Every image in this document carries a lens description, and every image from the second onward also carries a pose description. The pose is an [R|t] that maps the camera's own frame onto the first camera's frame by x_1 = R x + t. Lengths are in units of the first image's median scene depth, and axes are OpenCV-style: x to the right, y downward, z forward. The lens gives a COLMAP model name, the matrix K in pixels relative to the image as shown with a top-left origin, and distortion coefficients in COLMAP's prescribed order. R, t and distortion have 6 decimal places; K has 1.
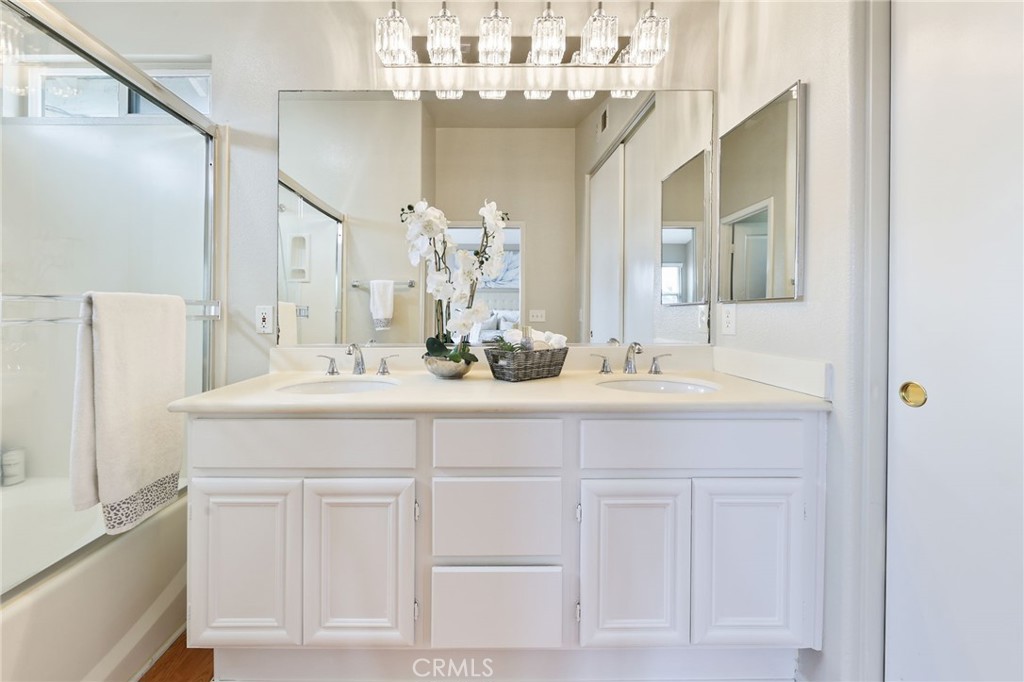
lens RADIAL K [[404.9, 0, 479.3], [0, 404.9, 311.8], [0, 0, 1]] dist [-0.001070, -0.000196]
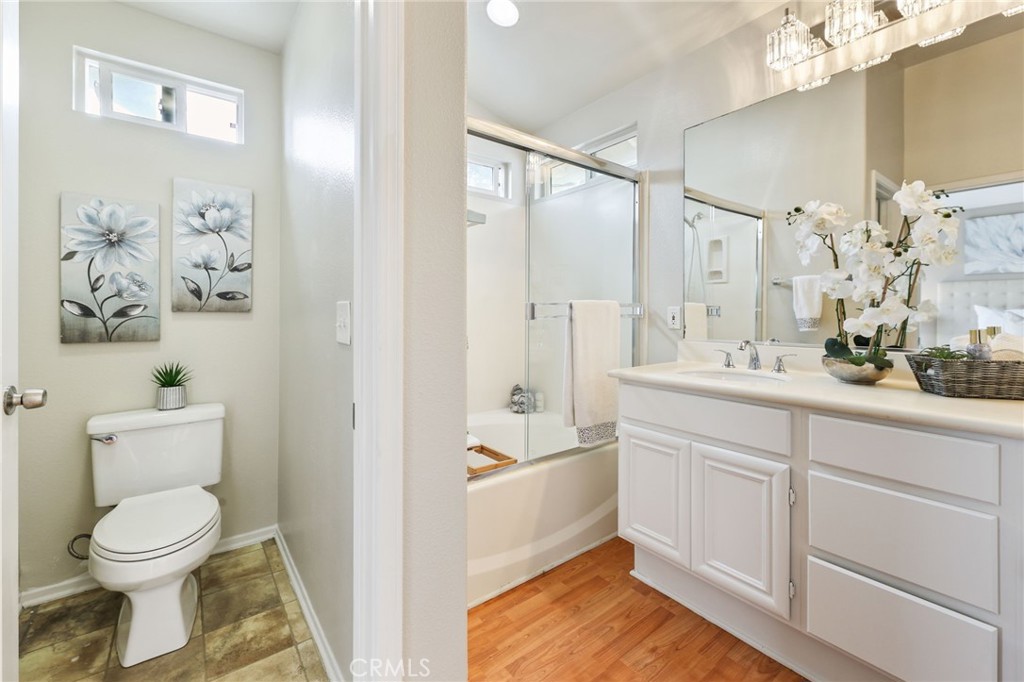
lens RADIAL K [[414.0, 0, 512.6], [0, 414.0, 319.5], [0, 0, 1]] dist [0.000162, -0.000001]
pose [[0.612944, 0.012404, -0.790029, 0.192097], [0.004325, 0.999809, 0.019053, -0.002086], [0.790115, -0.015096, 0.612773, -0.191772]]
